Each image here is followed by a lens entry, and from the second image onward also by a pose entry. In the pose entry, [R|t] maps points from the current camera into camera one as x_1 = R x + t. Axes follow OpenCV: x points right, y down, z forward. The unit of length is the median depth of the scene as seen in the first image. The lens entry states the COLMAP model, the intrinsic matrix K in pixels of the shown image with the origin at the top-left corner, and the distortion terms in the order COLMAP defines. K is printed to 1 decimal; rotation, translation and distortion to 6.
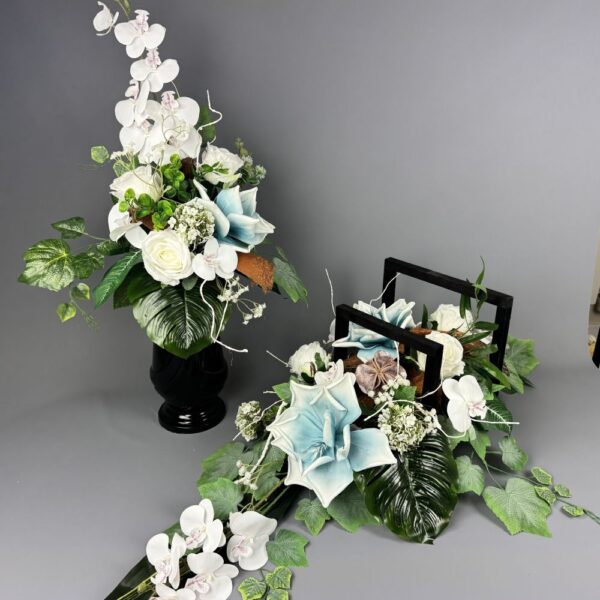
lens RADIAL K [[501.0, 0, 306.0], [0, 501.0, 307.4], [0, 0, 1]] dist [0.129876, -0.128149]
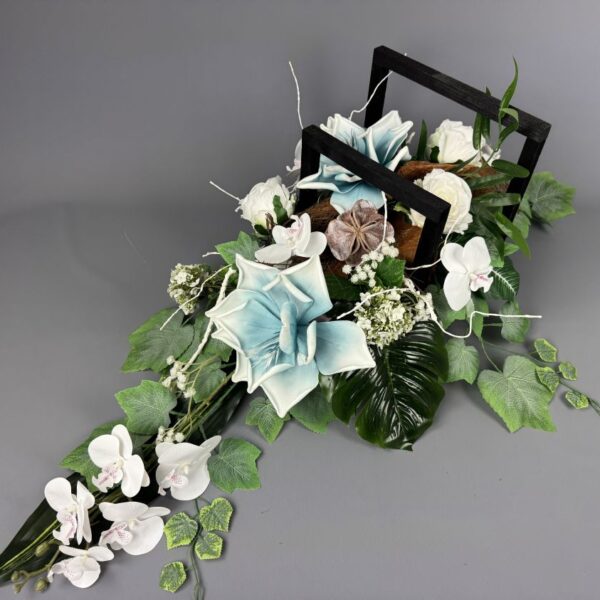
lens RADIAL K [[552.0, 0, 306.9], [0, 552.0, 302.0], [0, 0, 1]] dist [0.162225, -0.323752]
pose [[0.998180, -0.006384, 0.059961, 0.021343], [-0.015753, 0.932236, 0.361507, -0.074064], [-0.058206, -0.361793, 0.930439, 0.221425]]
